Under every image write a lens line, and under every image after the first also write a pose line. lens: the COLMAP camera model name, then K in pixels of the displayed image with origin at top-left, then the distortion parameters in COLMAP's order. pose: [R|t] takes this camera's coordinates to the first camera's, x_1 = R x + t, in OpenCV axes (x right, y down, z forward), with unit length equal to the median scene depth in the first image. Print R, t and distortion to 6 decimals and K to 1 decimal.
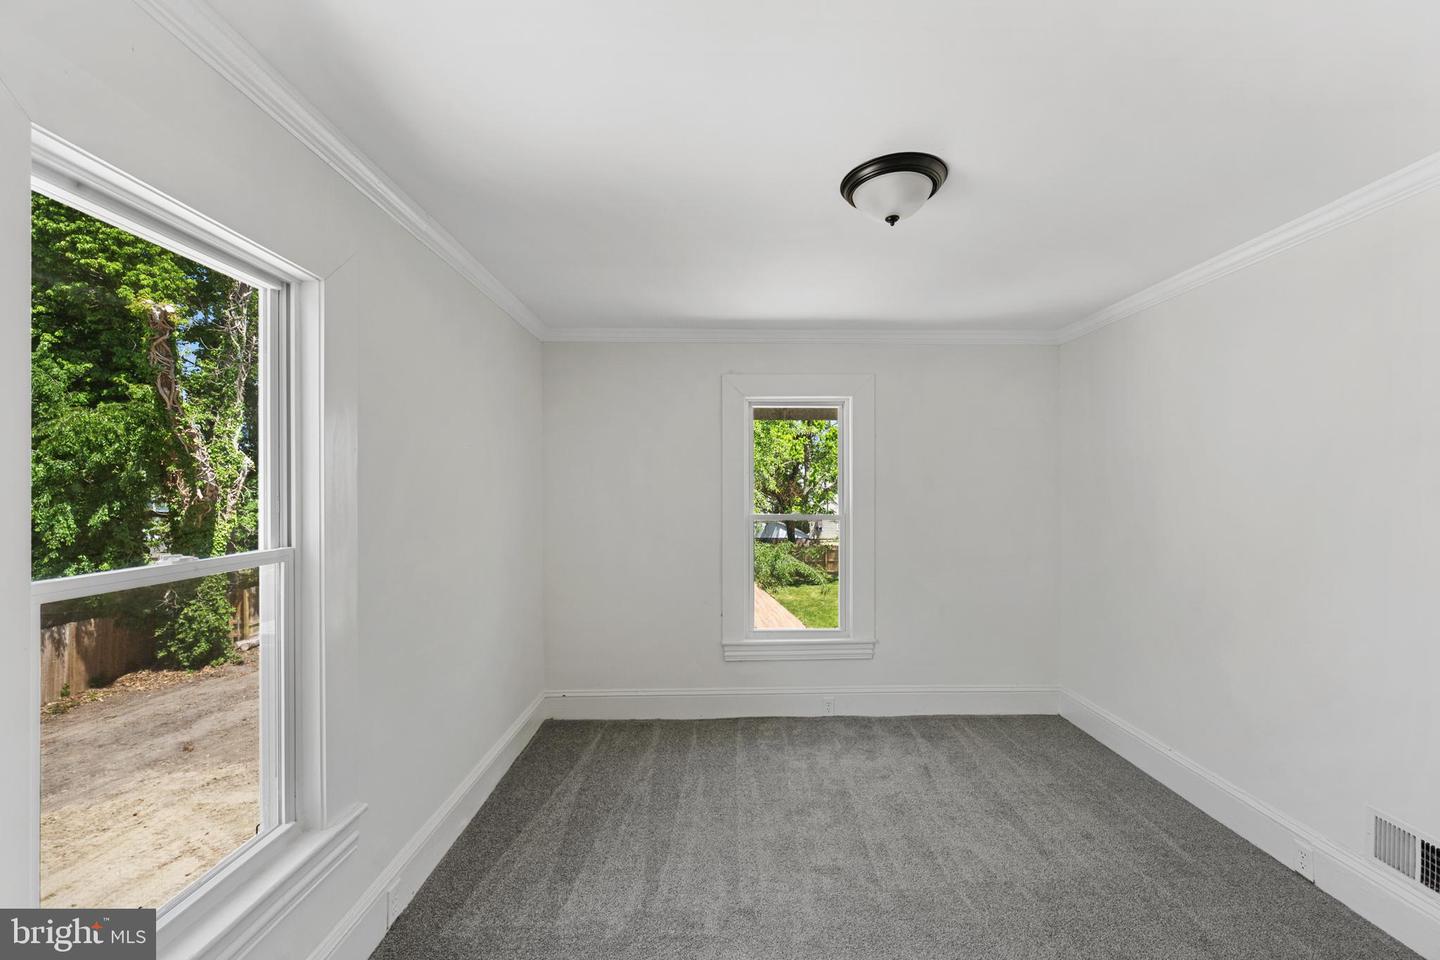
lens RADIAL K [[575.4, 0, 719.2], [0, 575.4, 484.8], [0, 0, 1]] dist [0.000691, -0.000505]
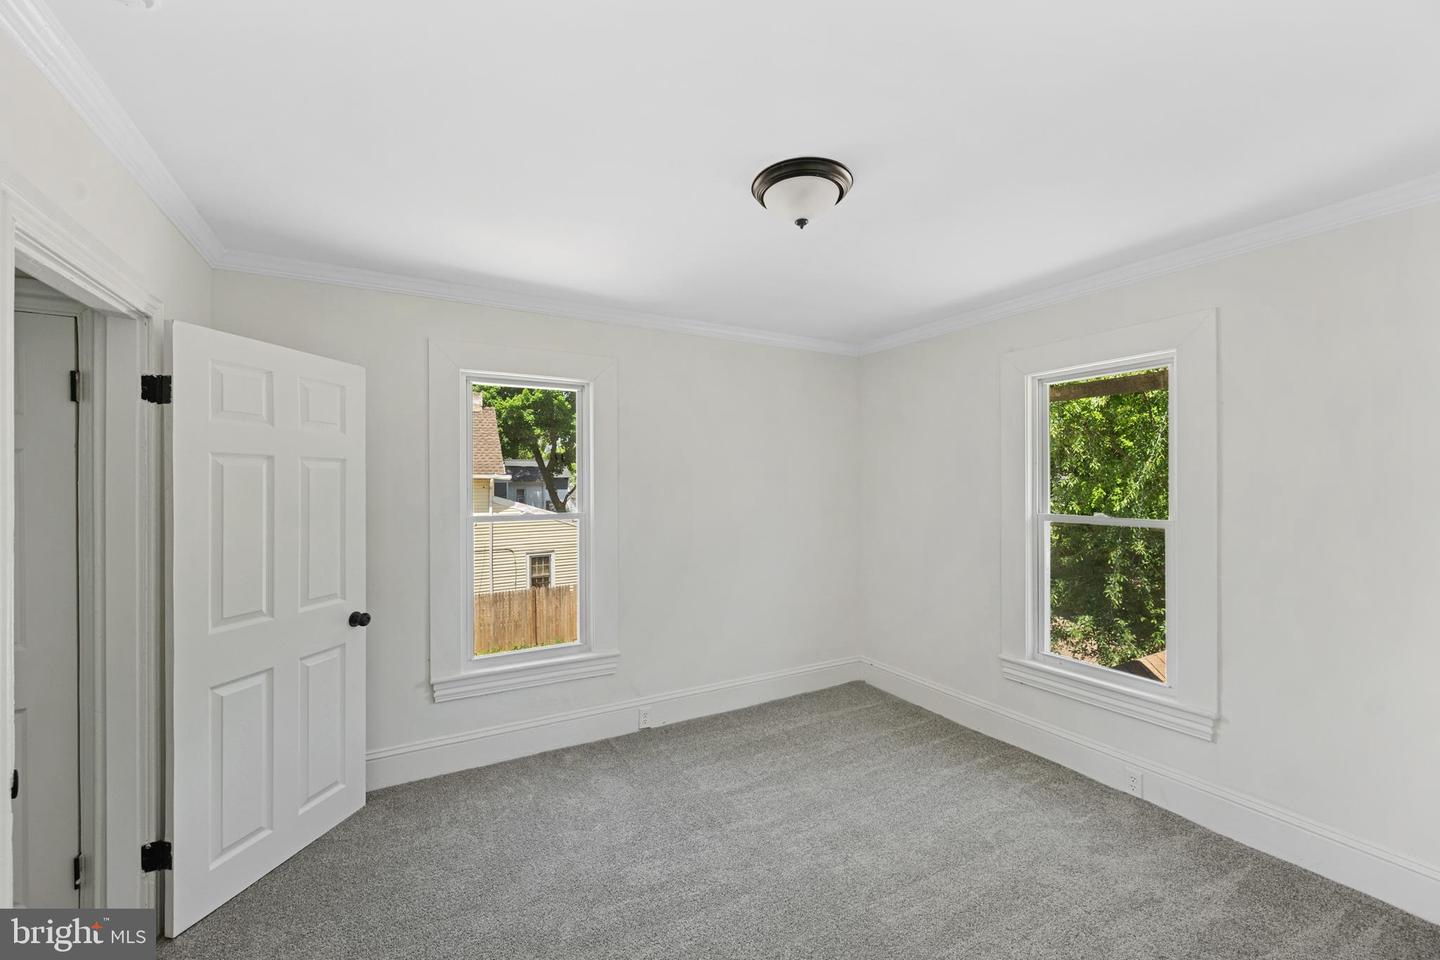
lens RADIAL K [[575.4, 0, 731.3], [0, 575.4, 481.2], [0, 0, 1]] dist [0.000691, -0.000505]
pose [[0.475067, -0.004028, -0.879940, 0.621996], [0.007512, 0.999972, -0.000522, 0.000689], [0.879917, -0.006362, 0.475084, 0.219917]]
